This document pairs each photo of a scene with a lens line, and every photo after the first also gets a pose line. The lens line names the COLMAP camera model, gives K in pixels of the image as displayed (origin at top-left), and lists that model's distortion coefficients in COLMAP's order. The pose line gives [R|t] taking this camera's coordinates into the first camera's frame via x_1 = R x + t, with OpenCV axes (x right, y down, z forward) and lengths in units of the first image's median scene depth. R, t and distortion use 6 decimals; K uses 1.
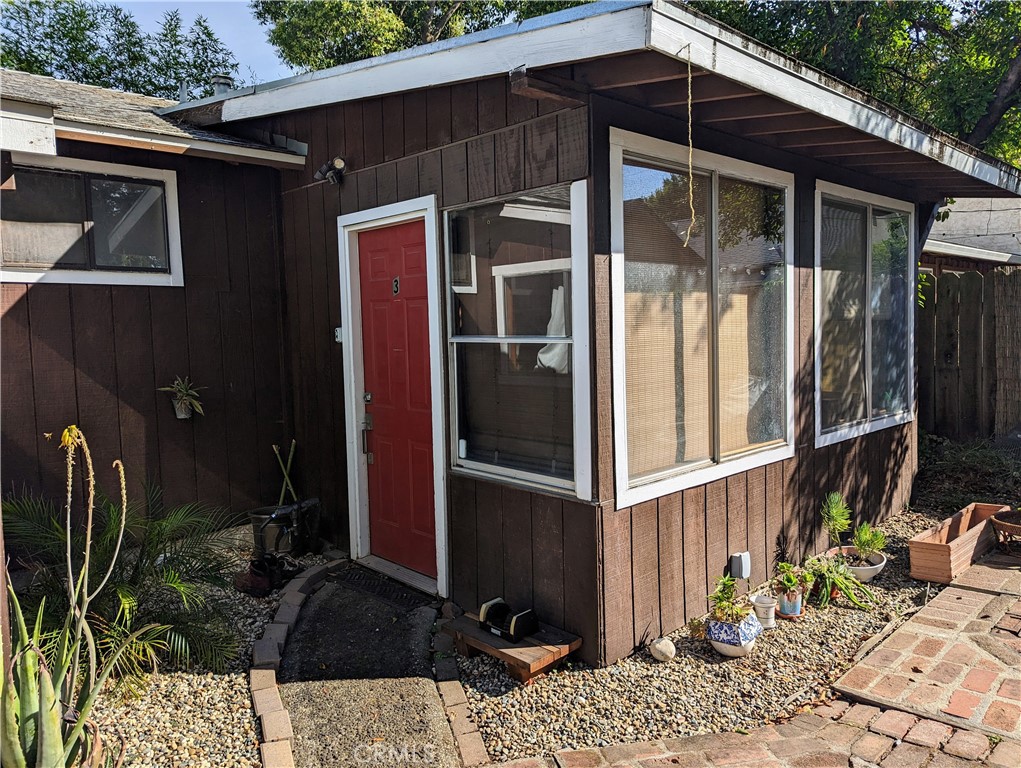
lens RADIAL K [[718.2, 0, 498.8], [0, 718.2, 371.6], [0, 0, 1]] dist [0.062718, -0.001081]
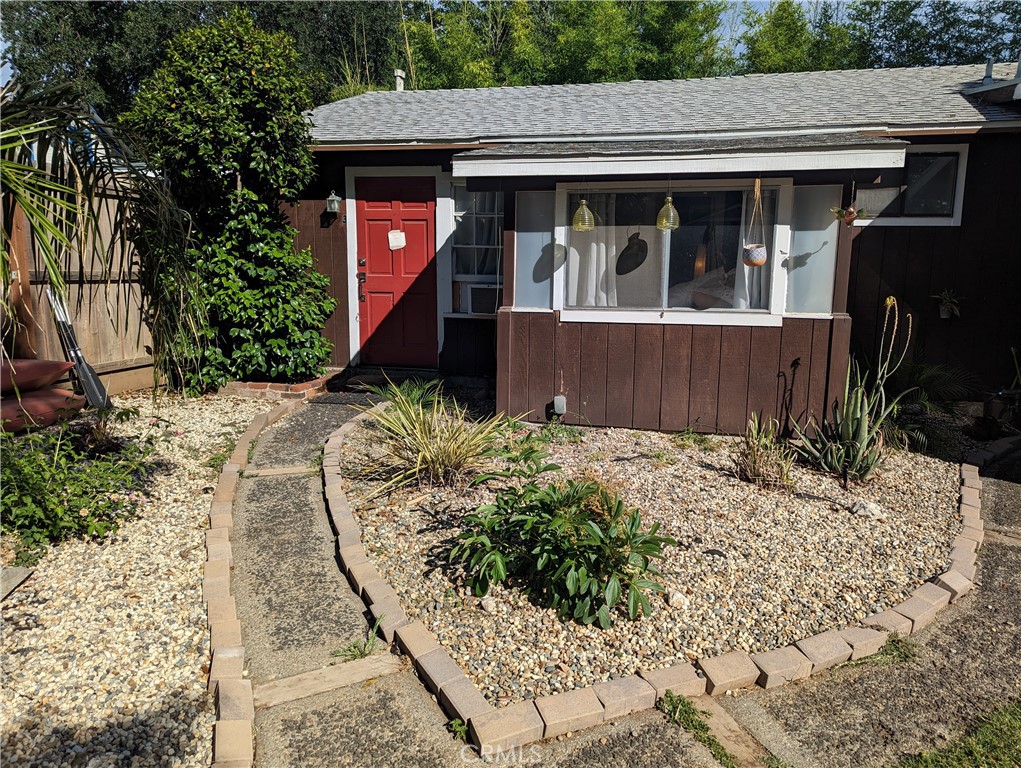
lens RADIAL K [[720.9, 0, 510.5], [0, 720.9, 384.0], [0, 0, 1]] dist [0.062887, -0.072030]
pose [[0.575530, 0.165328, -0.800894, 0.280164], [-0.078705, 0.986003, 0.146982, 0.050931], [0.813984, -0.021558, 0.580487, -0.605729]]
